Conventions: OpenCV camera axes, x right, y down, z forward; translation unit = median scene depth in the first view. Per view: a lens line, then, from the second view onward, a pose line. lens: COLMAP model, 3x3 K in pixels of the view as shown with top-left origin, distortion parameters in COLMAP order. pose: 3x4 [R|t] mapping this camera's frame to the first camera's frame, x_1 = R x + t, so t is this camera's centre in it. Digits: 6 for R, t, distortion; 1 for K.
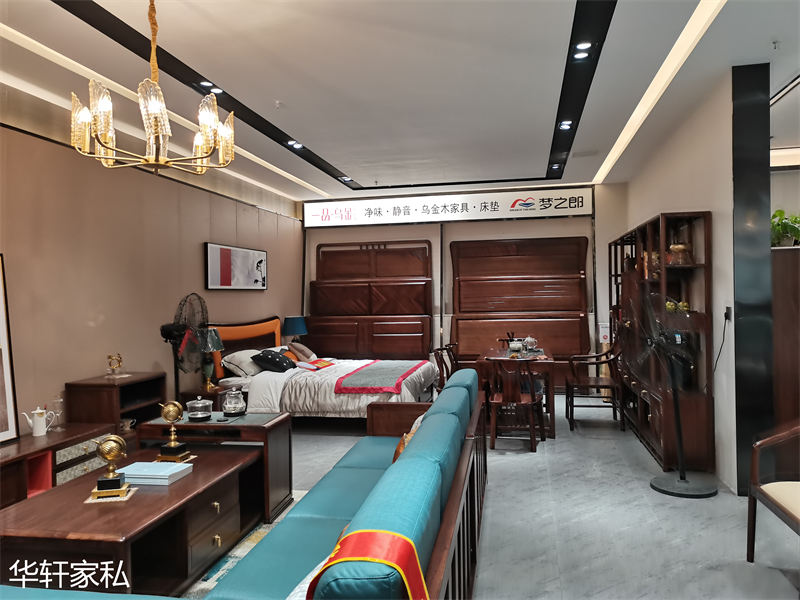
lens RADIAL K [[590.5, 0, 400.0], [0, 590.5, 300.0], [0, 0, 1]] dist [0.001909, -0.000195]
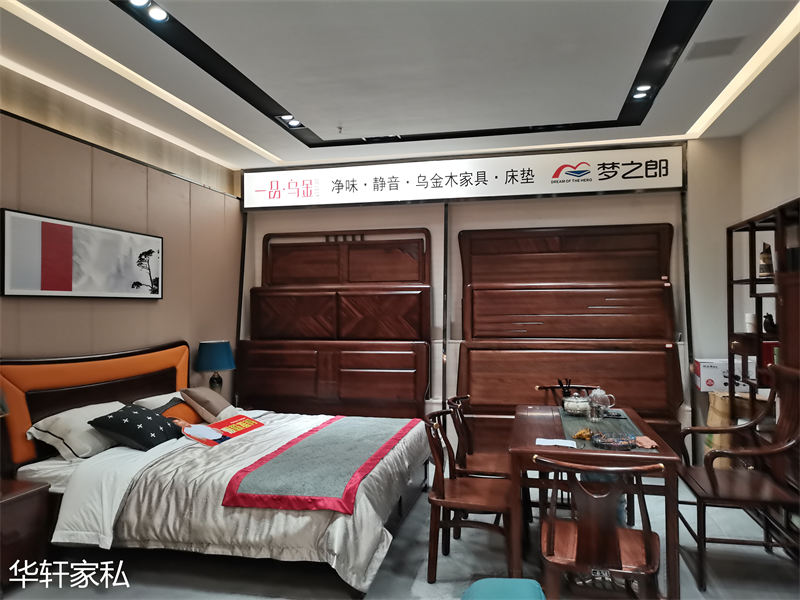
lens RADIAL K [[590.5, 0, 400.0], [0, 590.5, 300.0], [0, 0, 1]] dist [0.001909, -0.000195]
pose [[0.999807, 0.011812, -0.015707, 0.031602], [-0.012179, 0.999651, -0.023441, -0.004571], [0.015425, 0.023628, 0.999602, 0.354761]]
